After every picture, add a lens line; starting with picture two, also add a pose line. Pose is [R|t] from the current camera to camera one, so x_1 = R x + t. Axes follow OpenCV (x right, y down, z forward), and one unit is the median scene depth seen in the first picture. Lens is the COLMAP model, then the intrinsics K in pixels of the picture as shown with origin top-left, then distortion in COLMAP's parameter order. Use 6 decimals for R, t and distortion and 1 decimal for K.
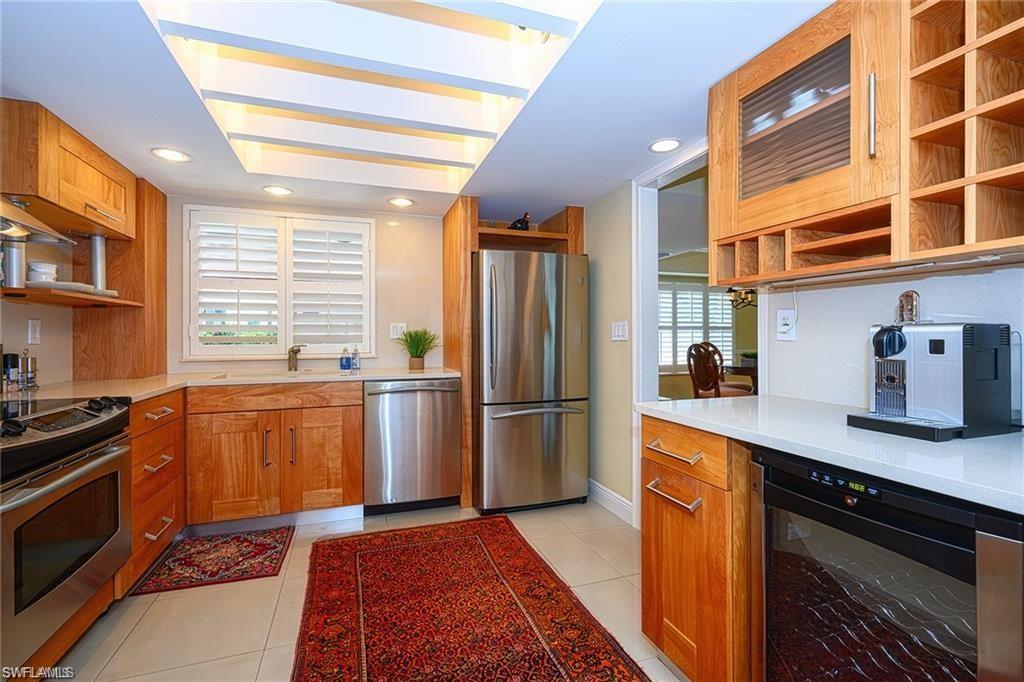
lens RADIAL K [[436.7, 0, 510.9], [0, 436.7, 336.1], [0, 0, 1]] dist [-0.001916, -0.000792]
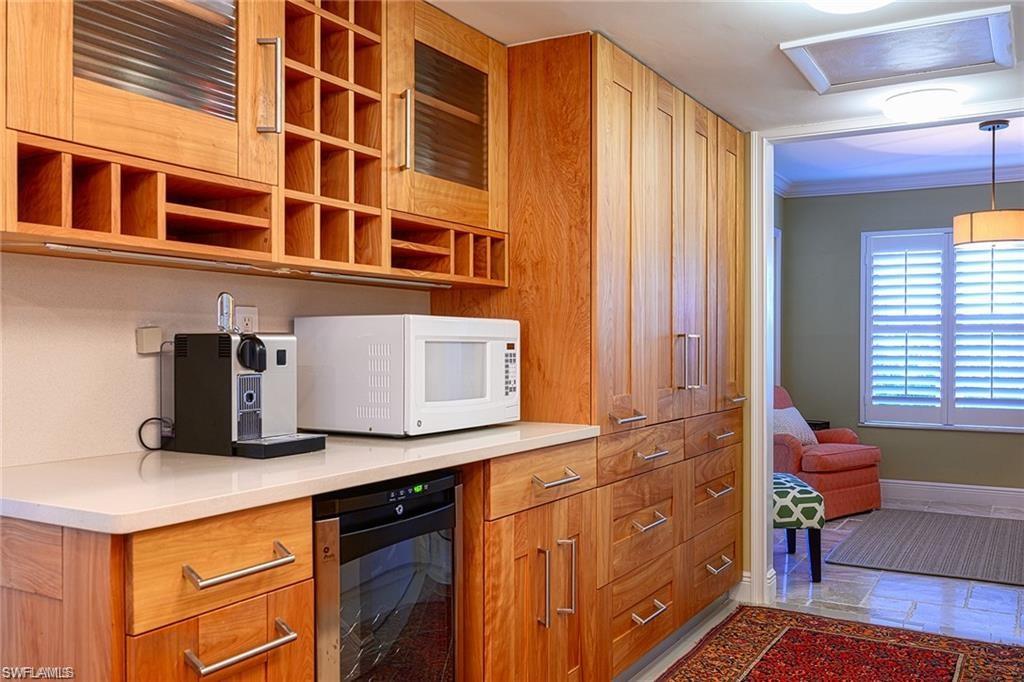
lens RADIAL K [[899.1, 0, 512.7], [0, 899.1, 343.2], [0, 0, 1]] dist [-0.012324, -0.002544]
pose [[-0.635880, 0.009604, 0.771728, -0.830057], [0.005975, 0.999954, -0.007521, 0.011309], [-0.771765, -0.000171, -0.635908, 1.789264]]
